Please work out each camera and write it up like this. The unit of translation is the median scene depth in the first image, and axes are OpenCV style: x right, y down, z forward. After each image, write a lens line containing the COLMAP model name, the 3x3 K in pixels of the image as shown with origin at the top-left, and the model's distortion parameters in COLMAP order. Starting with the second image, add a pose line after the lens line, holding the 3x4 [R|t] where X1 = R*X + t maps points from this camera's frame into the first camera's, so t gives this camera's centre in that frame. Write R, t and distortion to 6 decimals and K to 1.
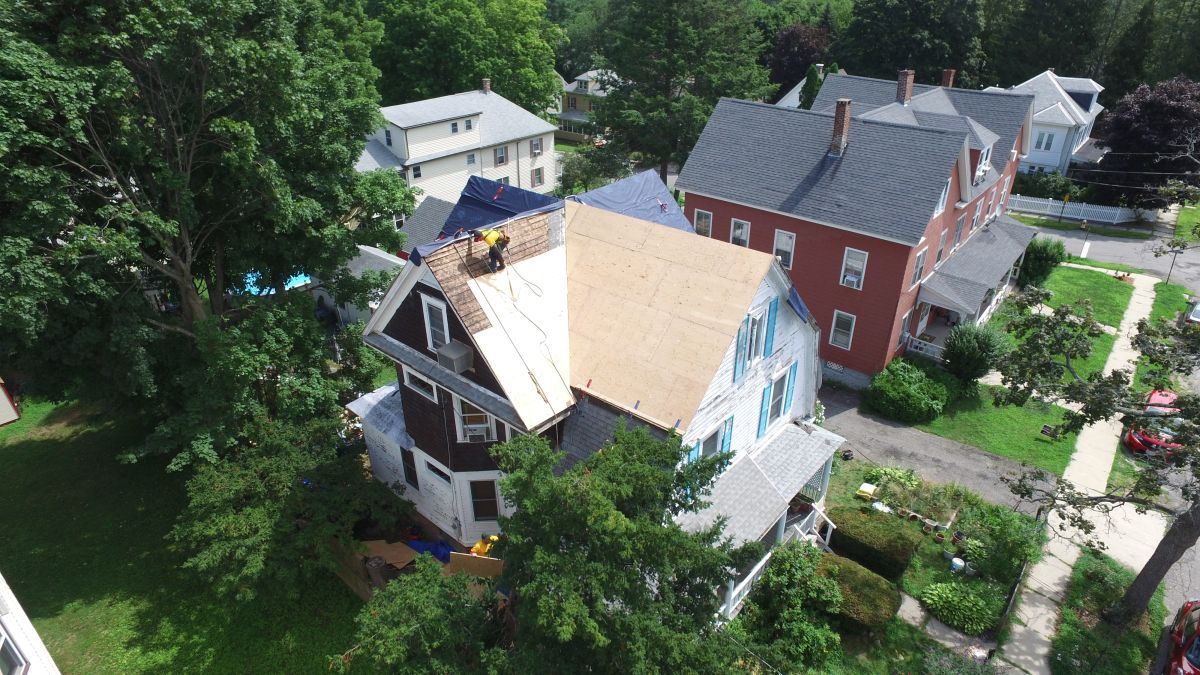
lens RADIAL K [[690.6, 0, 600.0], [0, 690.6, 337.5], [0, 0, 1]] dist [-0.128982, 0.087215]
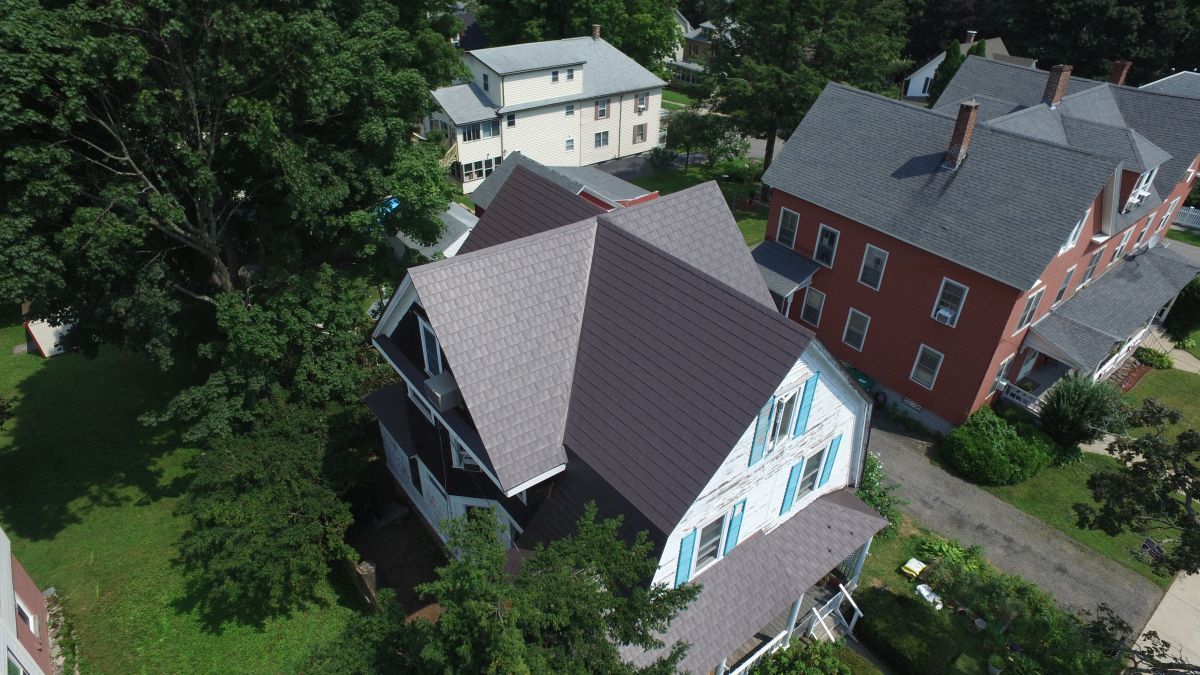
lens RADIAL K [[690.6, 0, 600.0], [0, 690.6, 337.5], [0, 0, 1]] dist [-0.128982, 0.087215]
pose [[0.980721, 0.130865, -0.145120, 0.060243], [-0.117627, 0.988372, 0.096359, -0.080426], [0.156043, -0.077431, 0.984711, 0.074797]]
